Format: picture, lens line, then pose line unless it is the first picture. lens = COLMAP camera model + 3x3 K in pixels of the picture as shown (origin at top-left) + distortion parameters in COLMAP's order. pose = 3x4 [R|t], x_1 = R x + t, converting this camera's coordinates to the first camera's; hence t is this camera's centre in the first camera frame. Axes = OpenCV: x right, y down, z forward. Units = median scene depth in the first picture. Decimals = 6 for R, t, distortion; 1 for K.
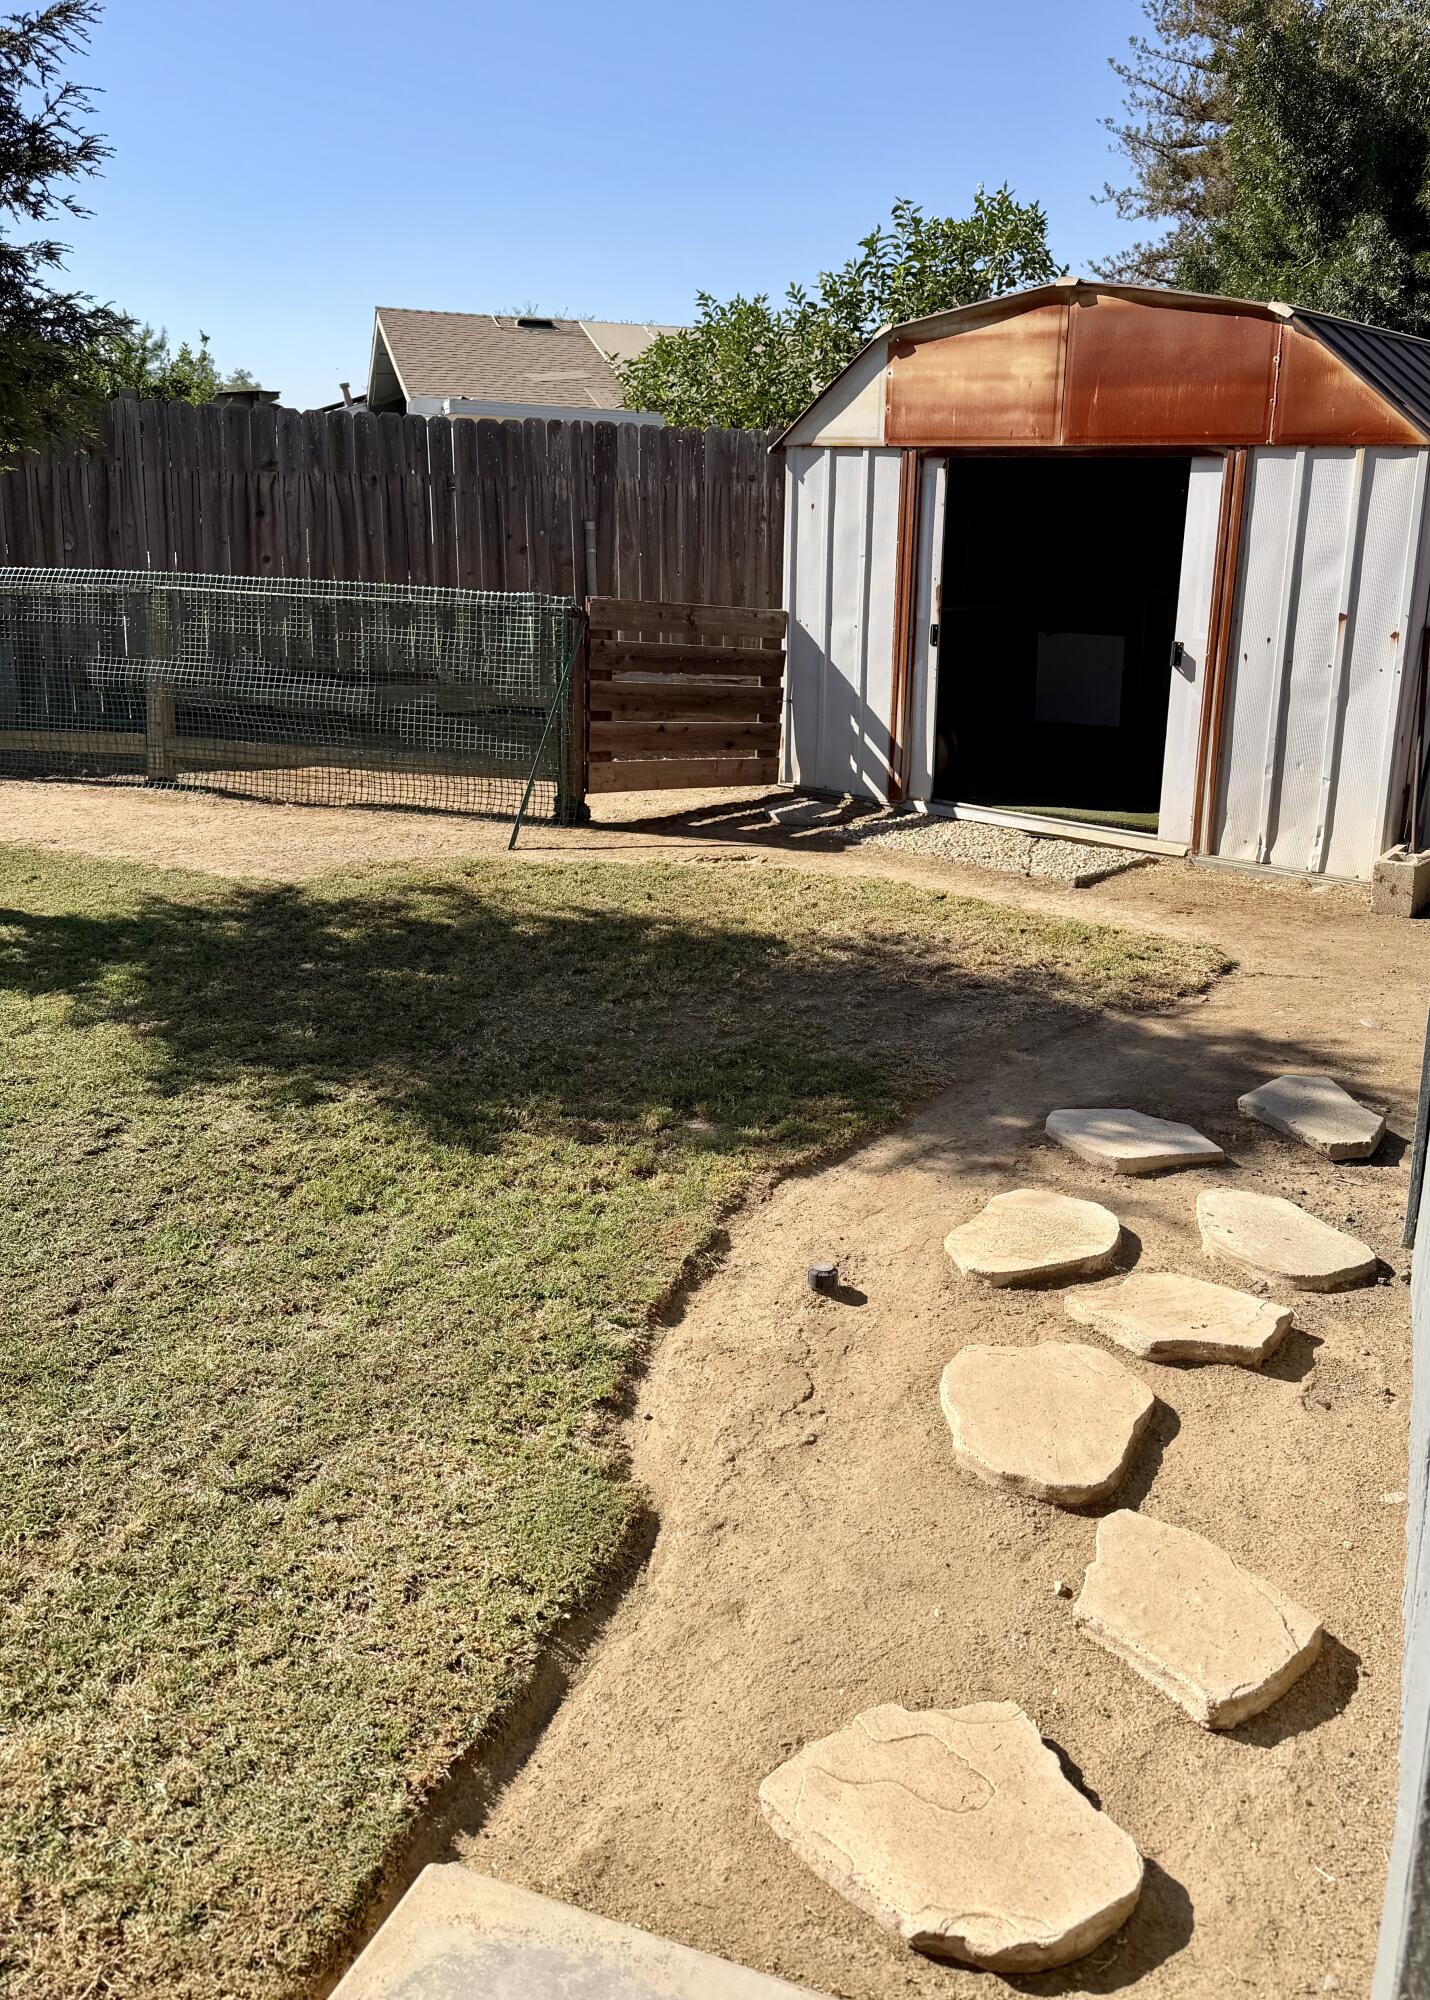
lens RADIAL K [[1771.1, 0, 708.8], [0, 1771.1, 984.0], [0, 0, 1]] dist [-0.003135, -0.011266]
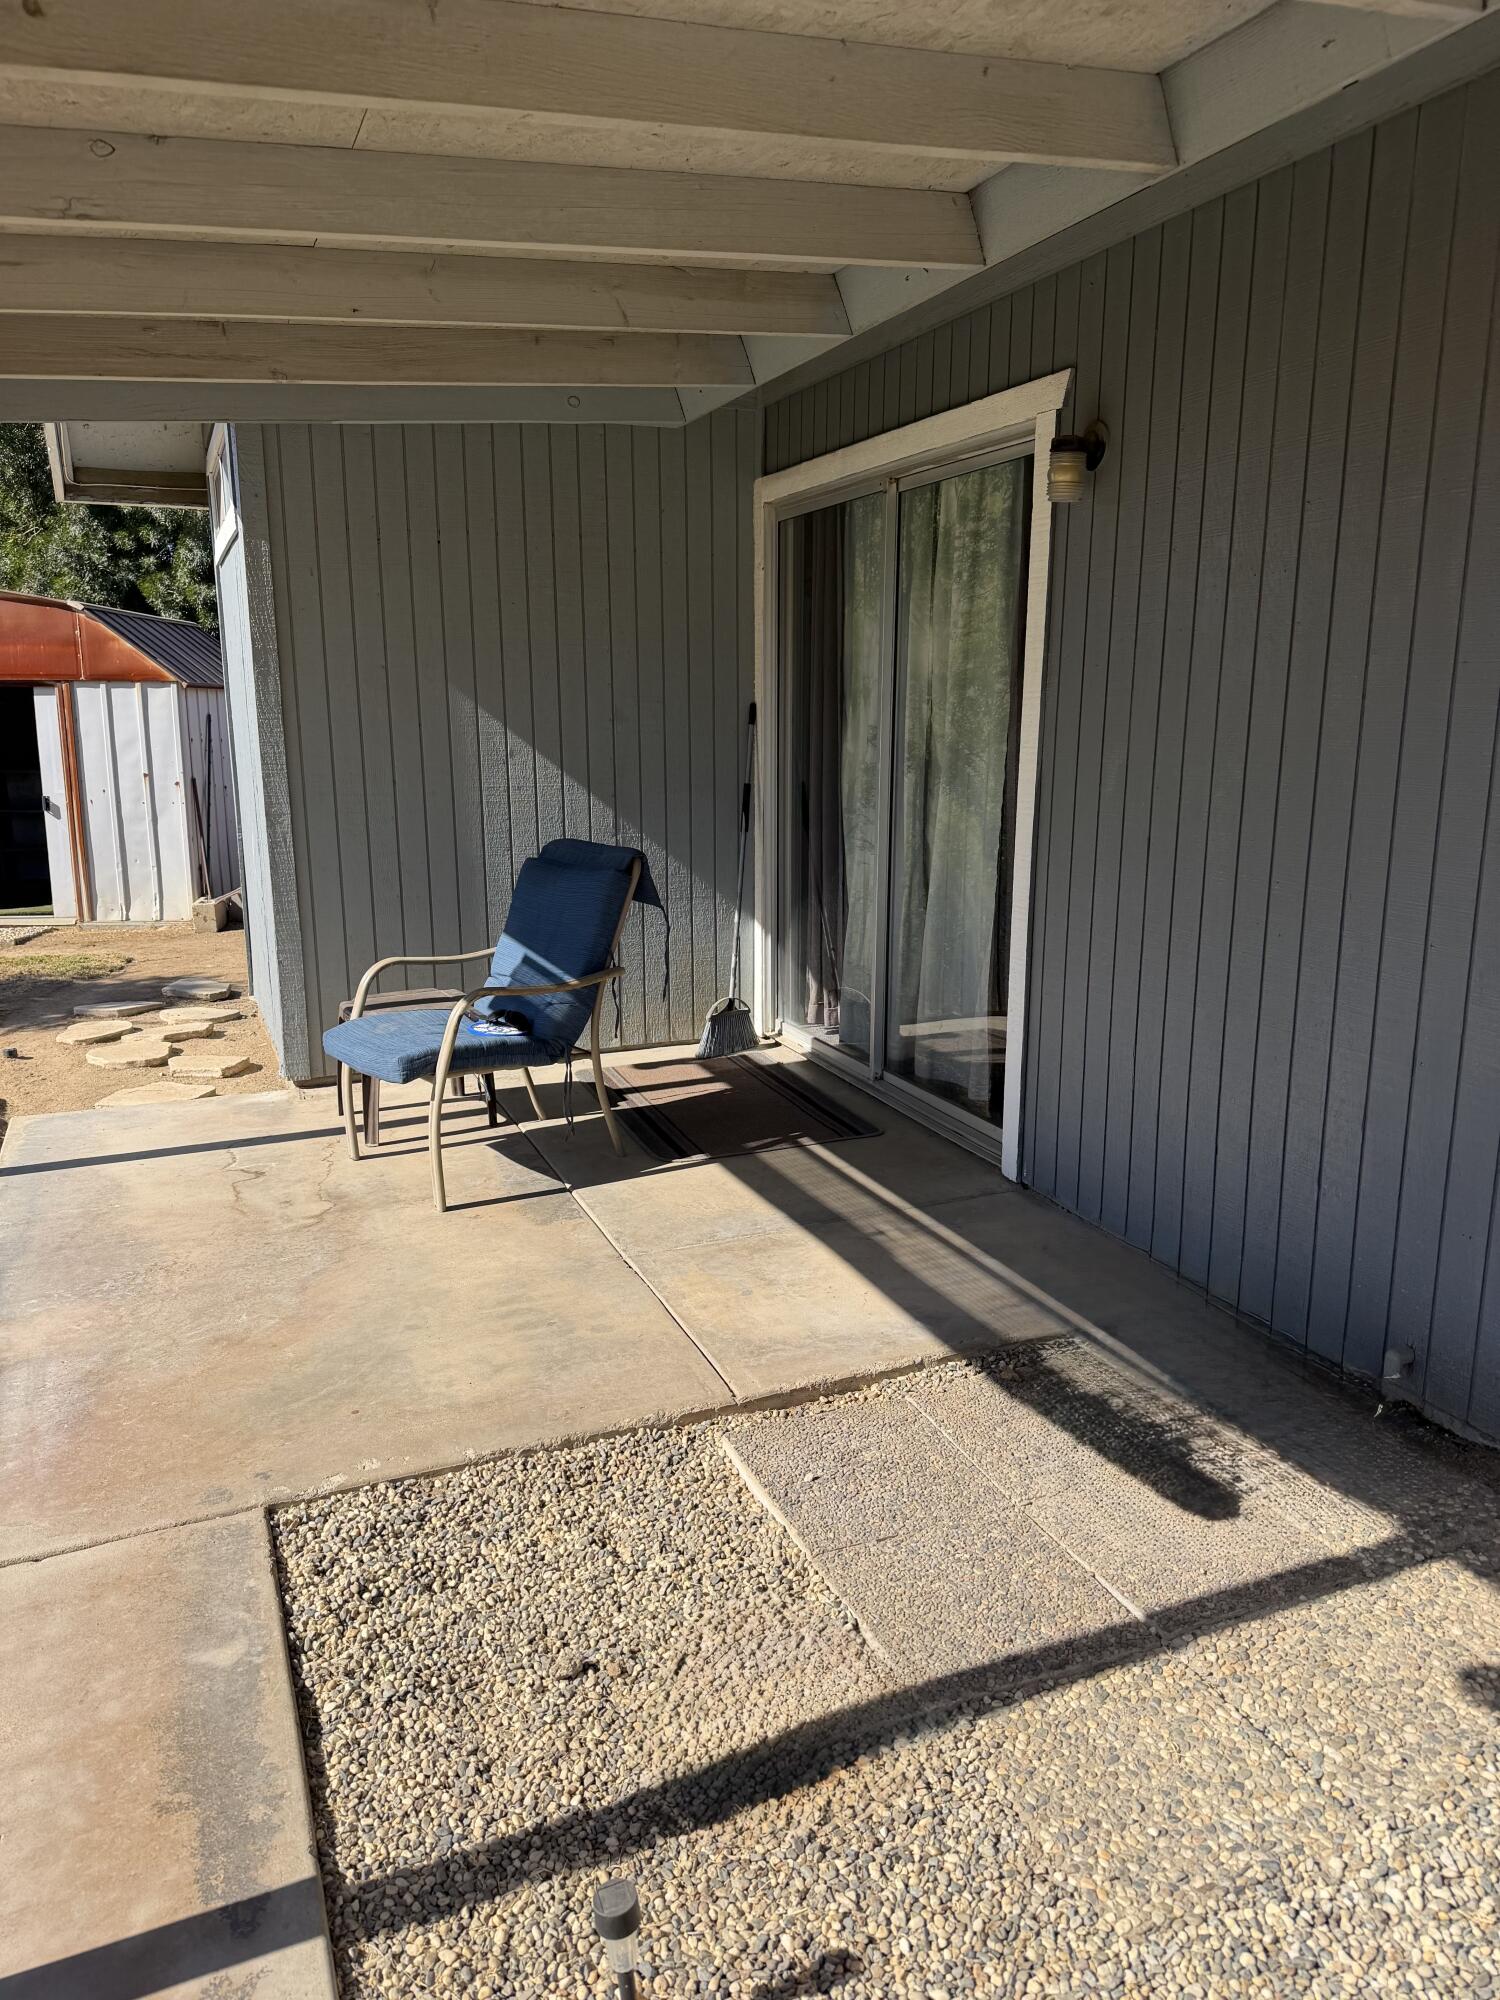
lens RADIAL K [[1392.2, 0, 733.6], [0, 1392.2, 1018.4], [0, 0, 1]] dist [0.001778, -0.002439]
pose [[0.723758, -0.166045, 0.669778, -0.193563], [0.196494, 0.980027, 0.030628, 0.106612], [-0.661486, 0.109440, 0.741929, -0.407935]]
